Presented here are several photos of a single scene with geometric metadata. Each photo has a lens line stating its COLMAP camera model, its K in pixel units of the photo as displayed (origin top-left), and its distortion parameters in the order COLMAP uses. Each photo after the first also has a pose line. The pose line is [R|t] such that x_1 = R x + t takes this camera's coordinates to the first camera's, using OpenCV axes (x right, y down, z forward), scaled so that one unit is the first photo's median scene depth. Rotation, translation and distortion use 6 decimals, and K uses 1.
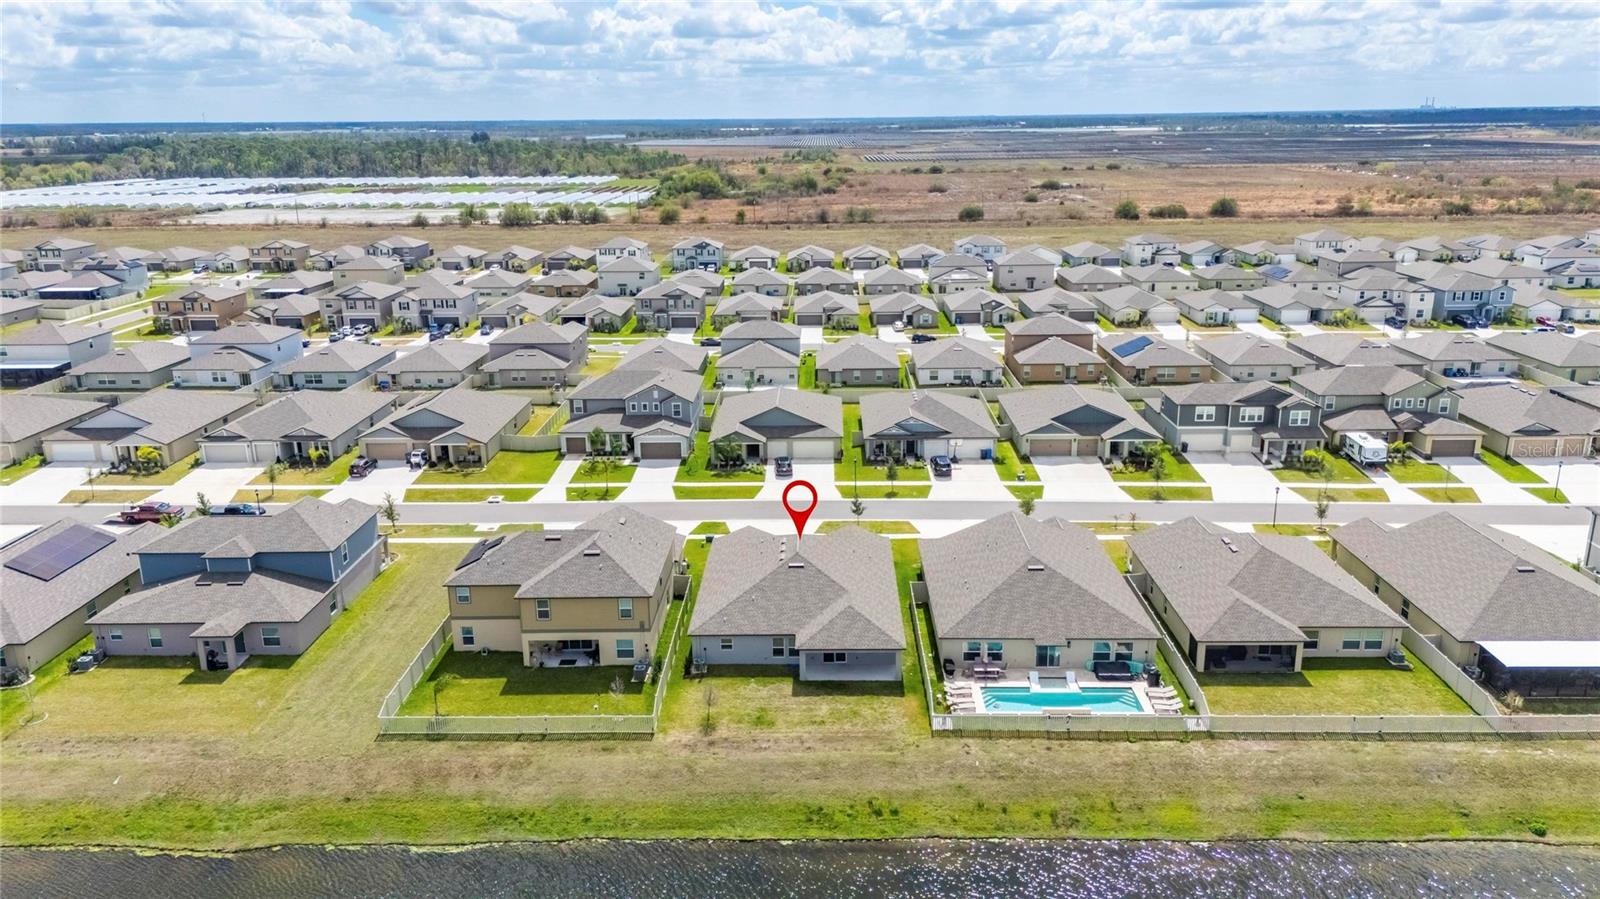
lens RADIAL K [[1170.4, 0, 806.4], [0, 1170.4, 452.4], [0, 0, 1]] dist [0.088637, -0.098355]
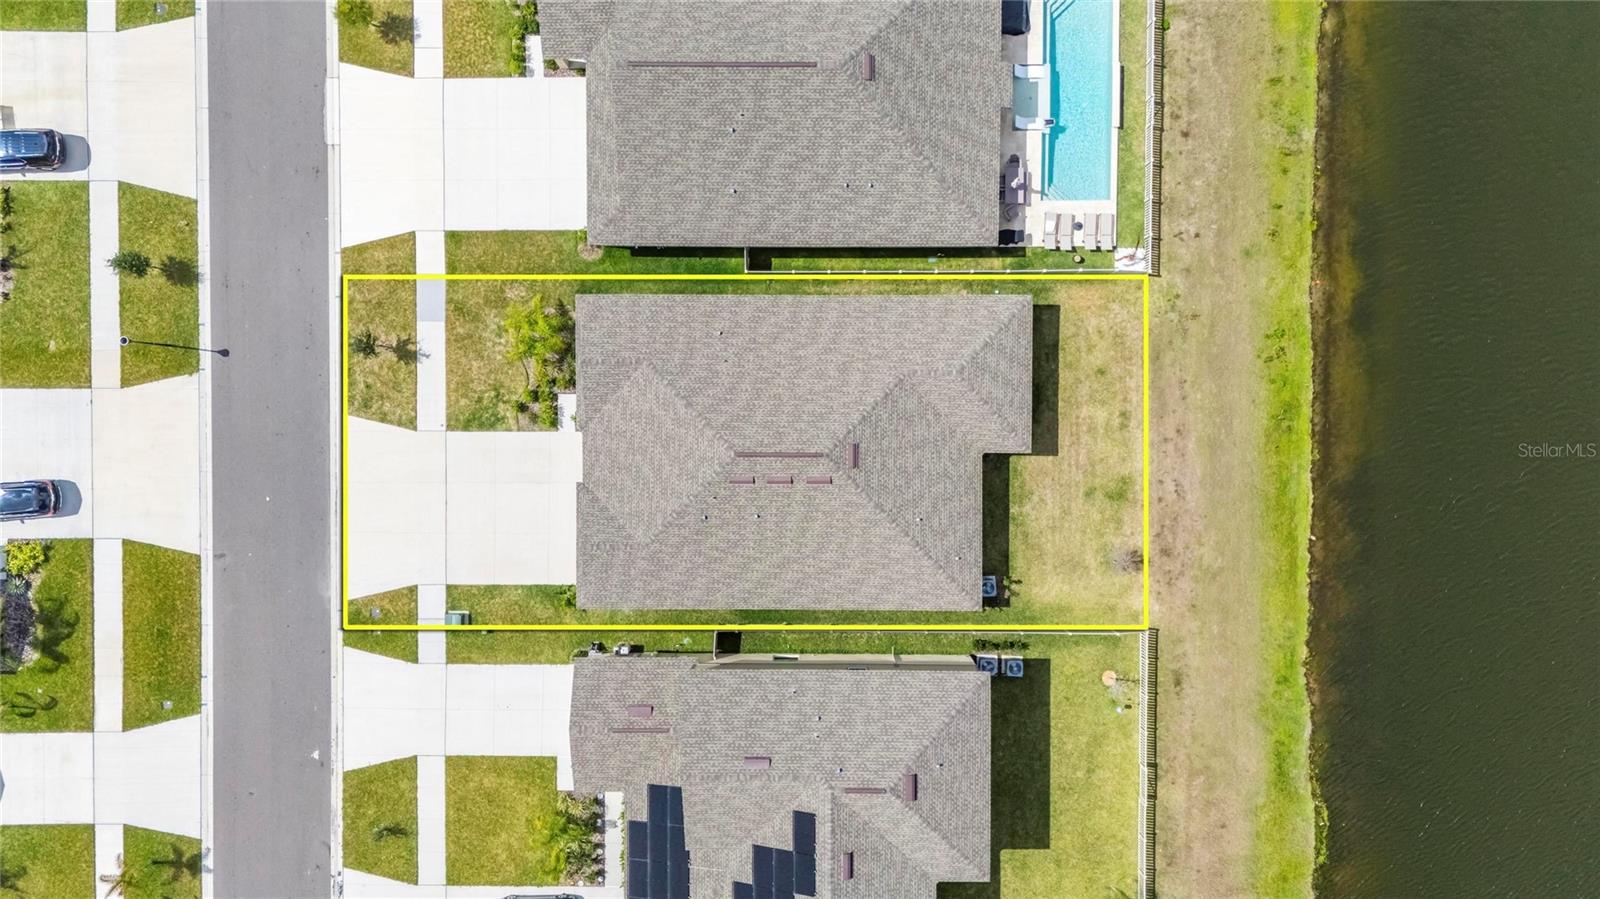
lens RADIAL K [[1170.4, 0, 806.4], [0, 1170.4, 452.4], [0, 0, 1]] dist [0.088637, -0.098355]
pose [[-0.014022, -0.999866, -0.008496, -0.001100], [0.283008, -0.012118, 0.959041, -0.331549], [-0.959015, 0.011043, 0.283140, 0.558615]]
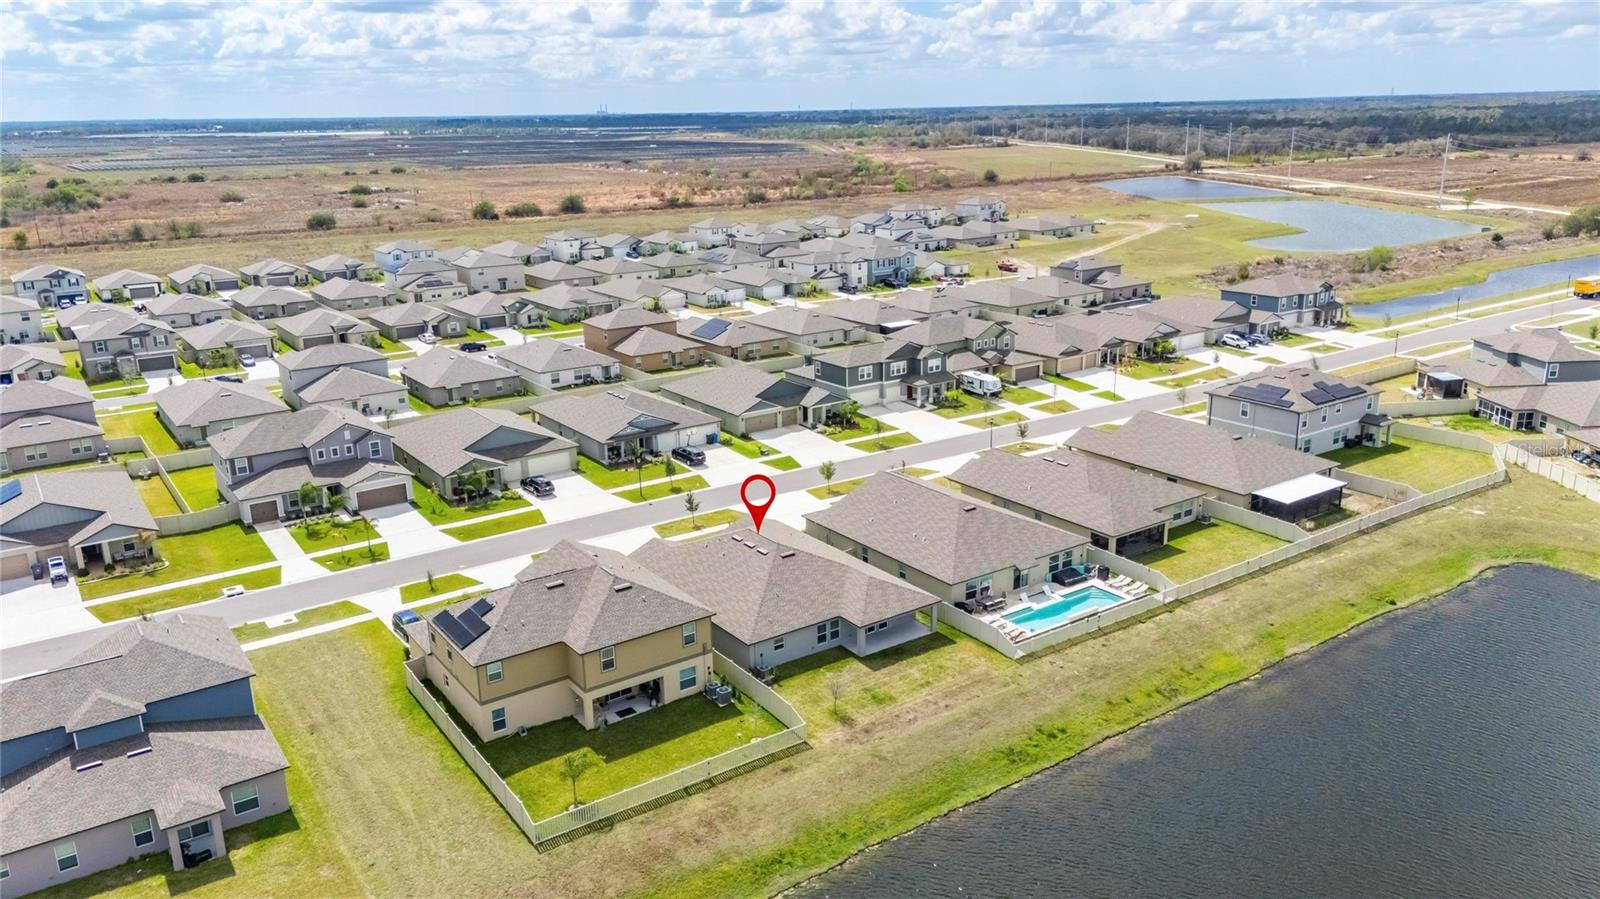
lens RADIAL K [[1170.4, 0, 806.4], [0, 1170.4, 452.4], [0, 0, 1]] dist [0.088637, -0.098355]
pose [[0.807278, -0.169783, 0.565222, -0.356813], [0.171661, 0.983868, 0.050362, -0.023856], [-0.564654, 0.056371, 0.823400, 0.110180]]
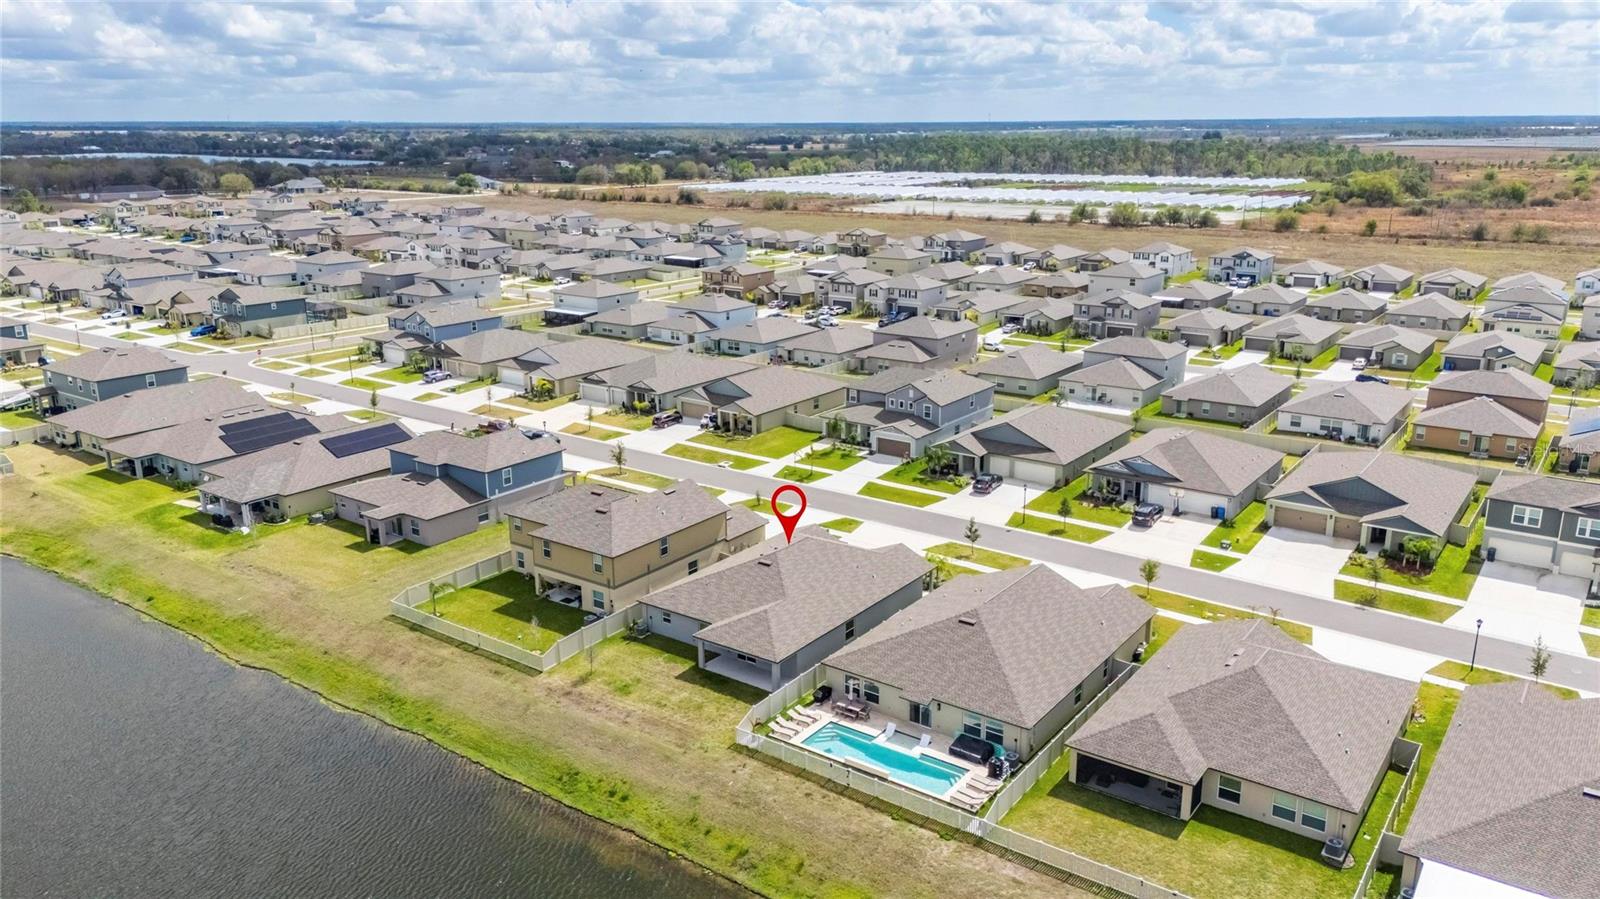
lens RADIAL K [[1170.4, 0, 806.4], [0, 1170.4, 452.4], [0, 0, 1]] dist [0.088637, -0.098355]
pose [[0.820539, 0.163123, -0.547820, 0.370137], [-0.162404, 0.985447, 0.050182, -0.036241], [0.548034, 0.047792, 0.835090, 0.108250]]
